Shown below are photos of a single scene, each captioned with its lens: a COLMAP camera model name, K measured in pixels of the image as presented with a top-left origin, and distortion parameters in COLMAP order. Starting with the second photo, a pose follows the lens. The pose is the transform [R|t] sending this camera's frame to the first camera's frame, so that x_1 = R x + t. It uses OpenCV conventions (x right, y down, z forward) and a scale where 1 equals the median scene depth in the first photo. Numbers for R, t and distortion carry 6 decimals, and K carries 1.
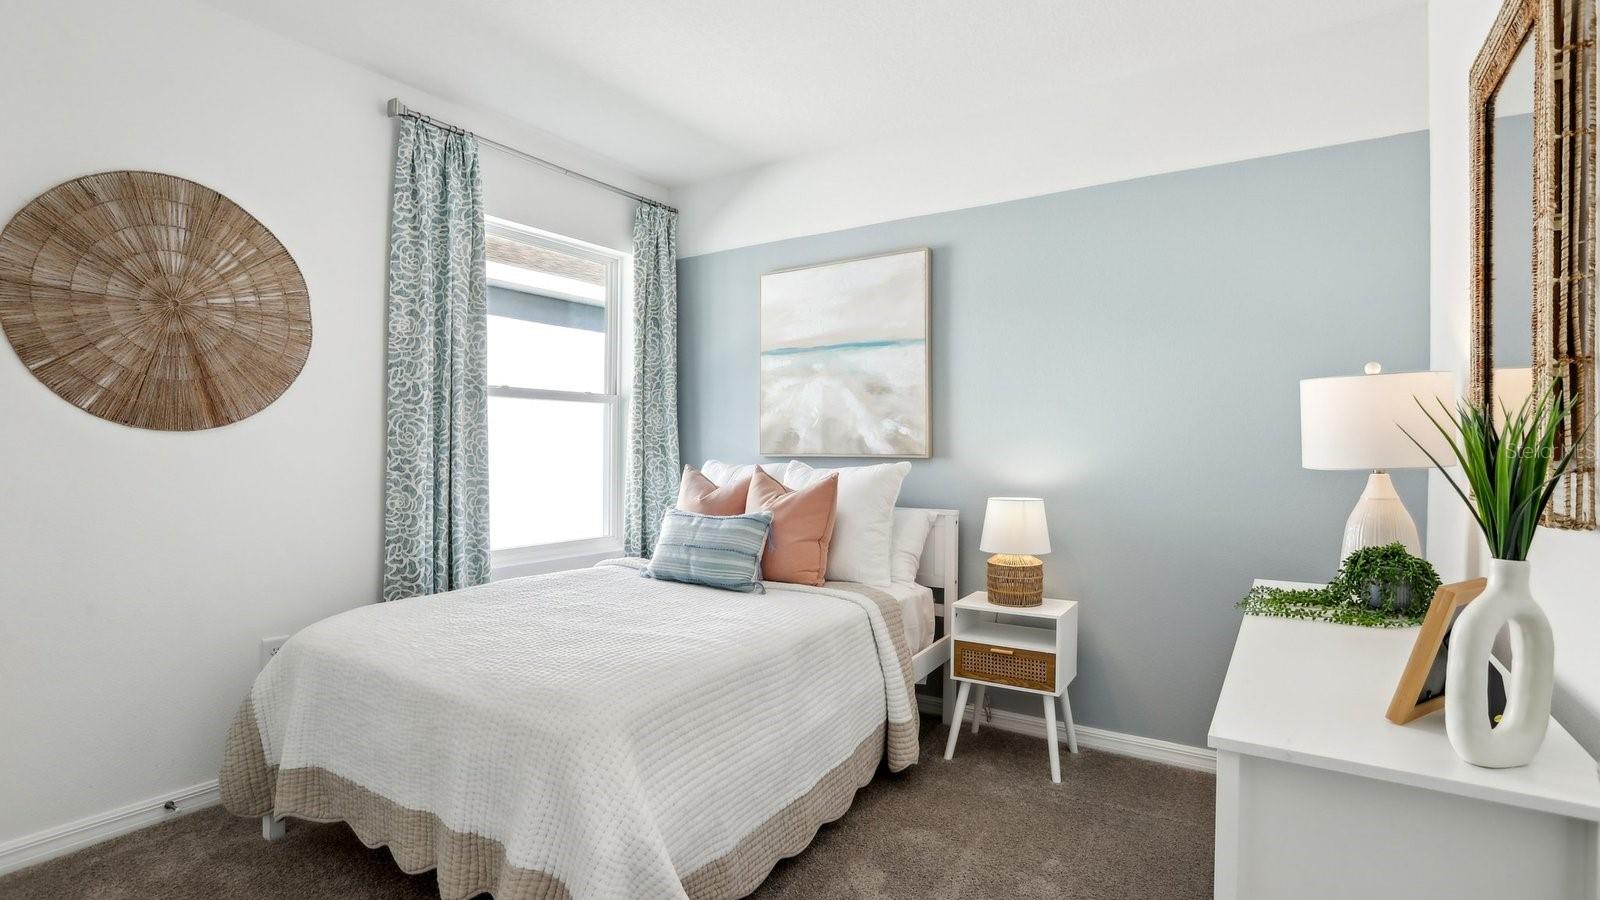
lens RADIAL K [[764.0, 0, 798.1], [0, 764.0, 448.1], [0, 0, 1]] dist [-0.002522, 0.000148]
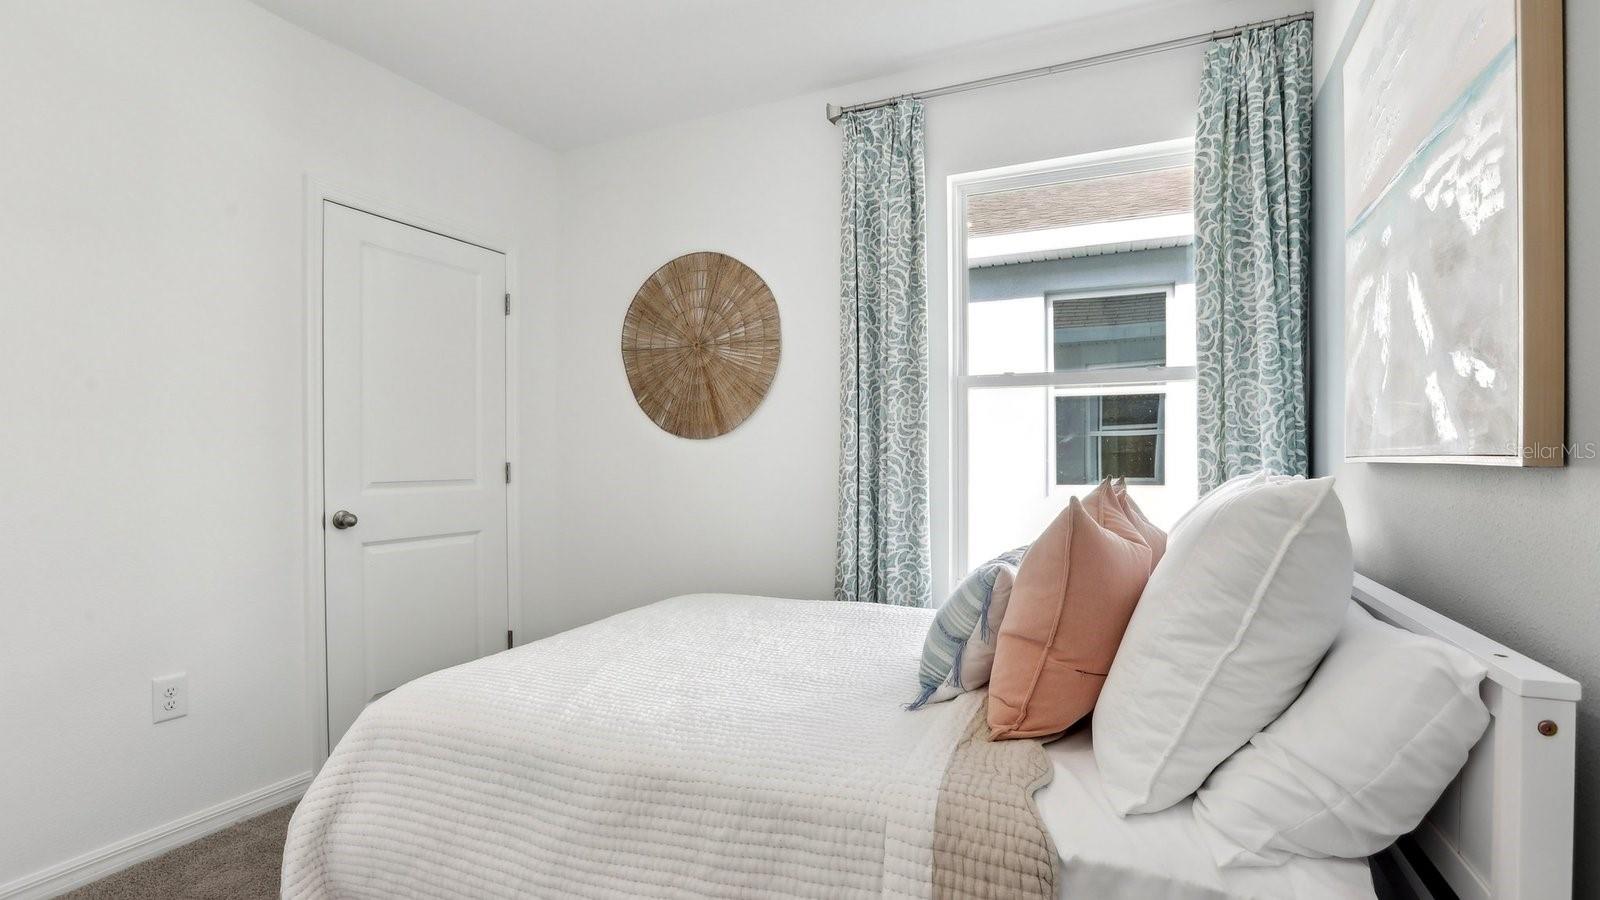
lens RADIAL K [[764.0, 0, 799.3], [0, 764.0, 461.2], [0, 0, 1]] dist [-0.002522, 0.000148]
pose [[0.176655, -0.005101, -0.984260, 0.526692], [0.006106, 0.999973, -0.004086, 0.021875], [0.984254, -0.005288, 0.176681, 0.892975]]
